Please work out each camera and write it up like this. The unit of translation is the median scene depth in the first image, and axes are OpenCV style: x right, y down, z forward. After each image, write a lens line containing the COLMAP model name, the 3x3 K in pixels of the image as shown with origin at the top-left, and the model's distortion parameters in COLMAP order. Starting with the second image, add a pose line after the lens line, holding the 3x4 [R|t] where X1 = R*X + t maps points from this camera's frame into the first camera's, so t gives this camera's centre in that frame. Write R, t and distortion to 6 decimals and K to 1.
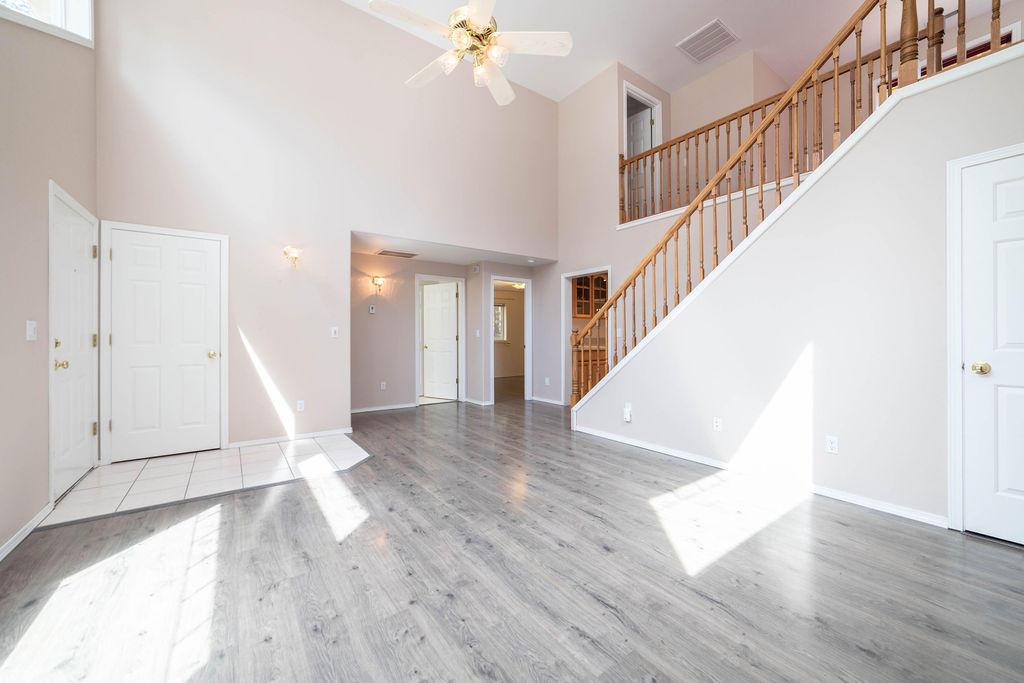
lens RADIAL K [[395.1, 0, 511.8], [0, 395.1, 341.7], [0, 0, 1]] dist [-0.012728, 0.005218]
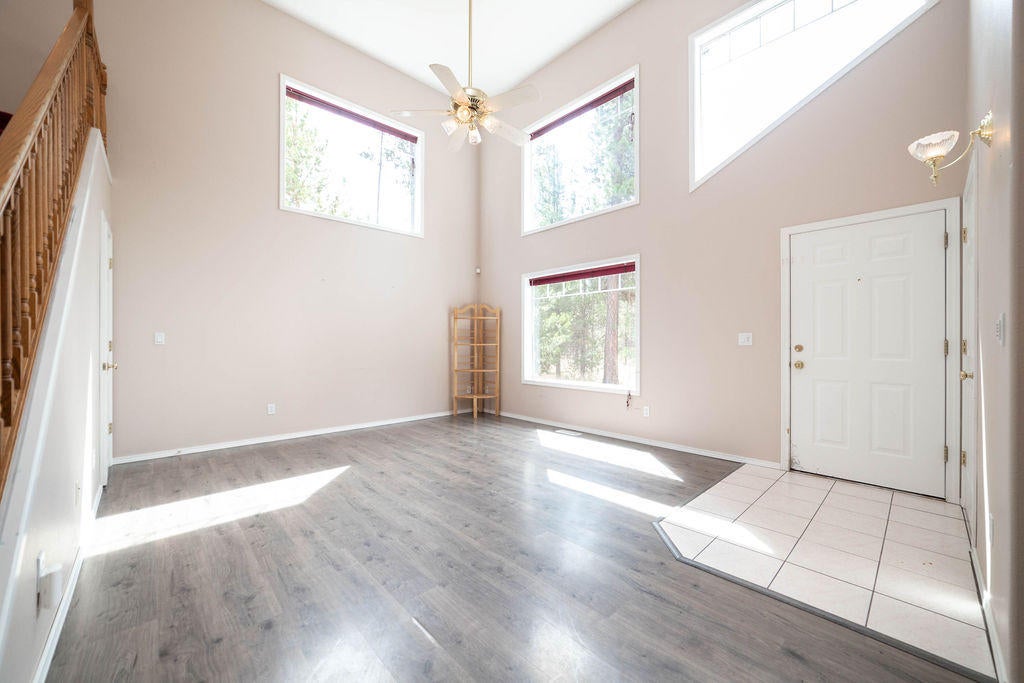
lens RADIAL K [[394.9, 0, 514.1], [0, 394.9, 341.4], [0, 0, 1]] dist [-0.016528, 0.005384]
pose [[-0.991238, 0.002435, -0.132063, -0.069860], [0.001112, 0.999948, 0.010092, -0.031099], [0.132081, 0.009857, -0.991190, 2.130341]]
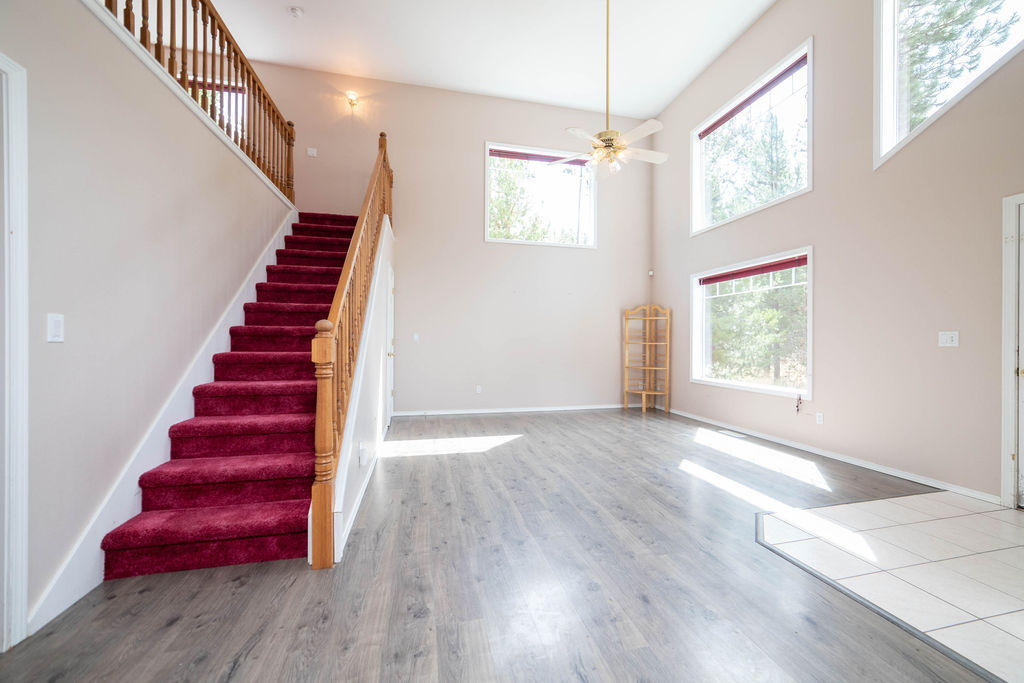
lens RADIAL K [[395.1, 0, 515.2], [0, 395.1, 338.1], [0, 0, 1]] dist [-0.012728, 0.005218]
pose [[-0.926103, 0.000200, 0.377270, -0.328947], [0.001955, 0.999989, 0.004269, -0.034174], [-0.377265, 0.004691, -0.926094, 2.386505]]
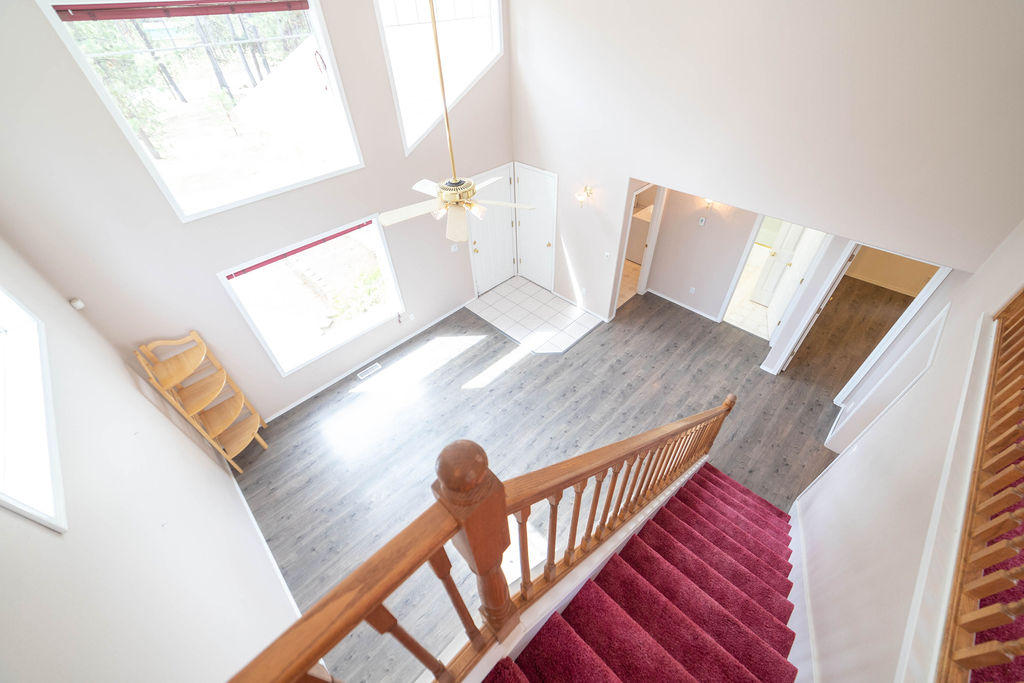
lens RADIAL K [[395.1, 0, 518.3], [0, 395.1, 338.0], [0, 0, 1]] dist [-0.012728, 0.005218]
pose [[0.162730, 0.664057, -0.729758, 1.077758], [0.018809, 0.737395, 0.675200, -1.214220], [0.986491, -0.123601, 0.107506, 0.919127]]
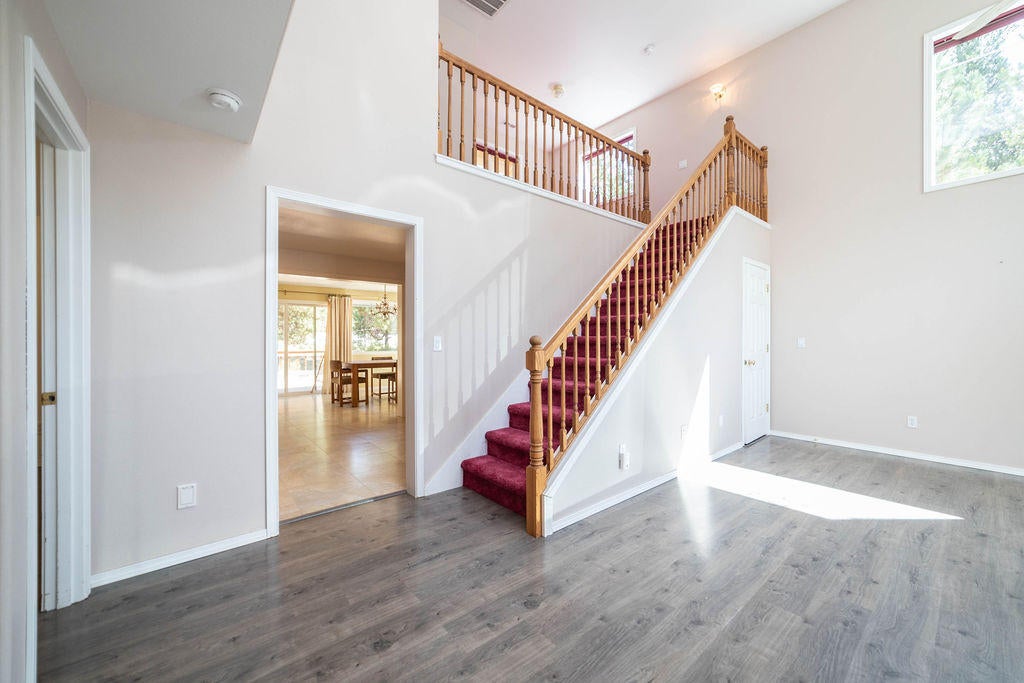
lens RADIAL K [[394.9, 0, 516.5], [0, 394.9, 338.2], [0, 0, 1]] dist [-0.016528, 0.005384]
pose [[-0.077487, 0.006580, 0.996972, -0.637986], [0.014478, 0.999880, -0.005474, -0.057301], [-0.996888, 0.014010, -0.077573, 1.942934]]
